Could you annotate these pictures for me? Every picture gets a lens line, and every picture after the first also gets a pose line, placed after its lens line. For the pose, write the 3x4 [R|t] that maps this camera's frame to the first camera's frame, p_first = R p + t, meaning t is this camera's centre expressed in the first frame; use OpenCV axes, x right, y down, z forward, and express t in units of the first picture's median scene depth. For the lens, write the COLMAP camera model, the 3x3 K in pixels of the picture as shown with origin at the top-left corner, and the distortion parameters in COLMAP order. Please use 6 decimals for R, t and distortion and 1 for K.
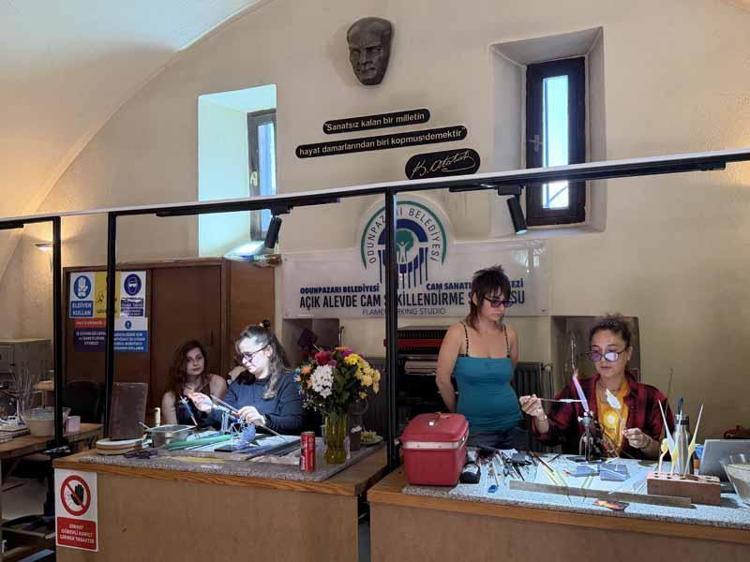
lens RADIAL K [[653.9, 0, 368.9], [0, 653.9, 269.2], [0, 0, 1]] dist [0.001126, -0.021218]
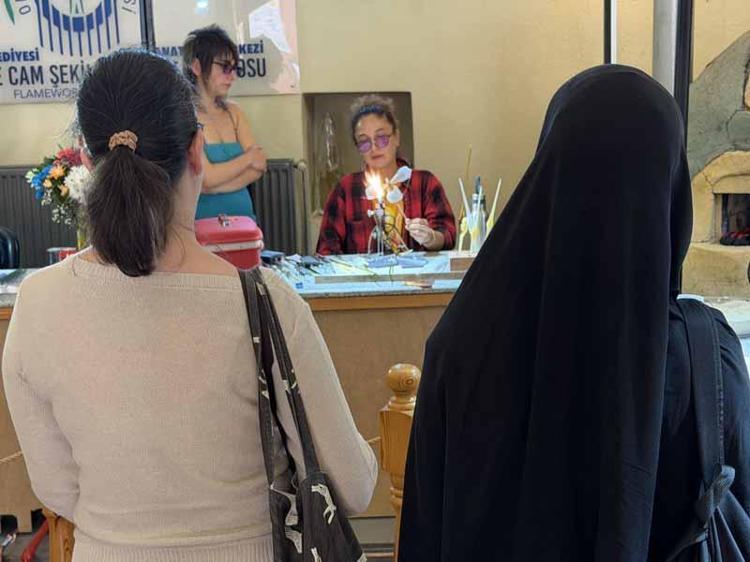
lens RADIAL K [[1289.3, 0, 374.2], [0, 1289.3, 280.5], [0, 0, 1]] dist [0.322169, 0.000000]
pose [[0.917815, -0.094306, 0.385644, -0.340912], [0.010273, 0.976694, 0.214392, -0.051639], [-0.396875, -0.192811, 0.897393, -0.560216]]
